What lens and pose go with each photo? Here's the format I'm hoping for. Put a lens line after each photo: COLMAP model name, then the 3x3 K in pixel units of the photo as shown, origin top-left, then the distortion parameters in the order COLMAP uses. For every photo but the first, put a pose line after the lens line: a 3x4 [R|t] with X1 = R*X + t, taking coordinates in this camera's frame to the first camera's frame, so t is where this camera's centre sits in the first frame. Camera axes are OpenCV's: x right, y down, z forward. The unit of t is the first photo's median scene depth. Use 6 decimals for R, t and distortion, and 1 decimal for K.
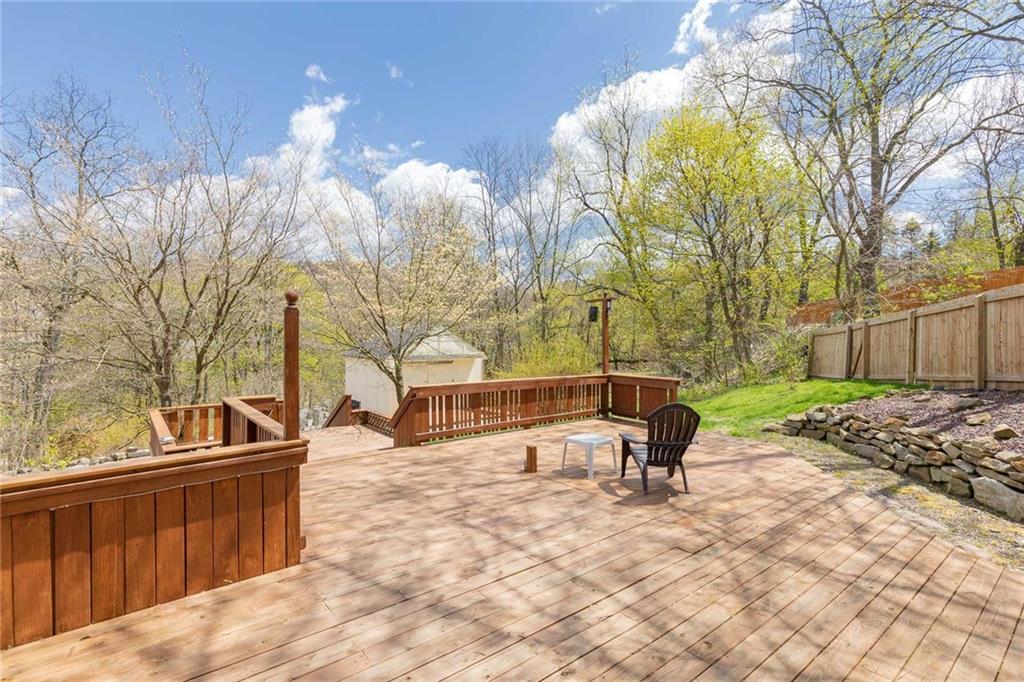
lens RADIAL K [[494.0, 0, 511.9], [0, 494.0, 344.1], [0, 0, 1]] dist [0.011433, 0.000739]
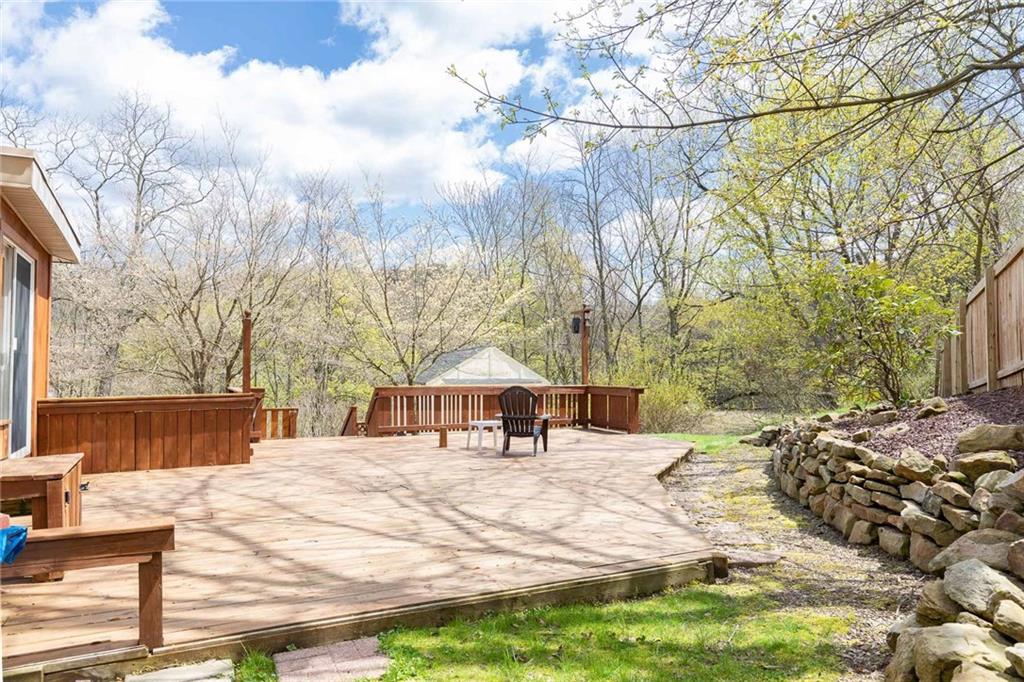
lens RADIAL K [[733.4, 0, 511.4], [0, 733.4, 340.2], [0, 0, 1]] dist [0.007487, -0.001287]
pose [[0.972684, -0.010987, -0.231874, 0.396148], [-0.002065, 0.998430, -0.055972, 0.054444], [0.232125, 0.054922, 0.971134, -0.488242]]
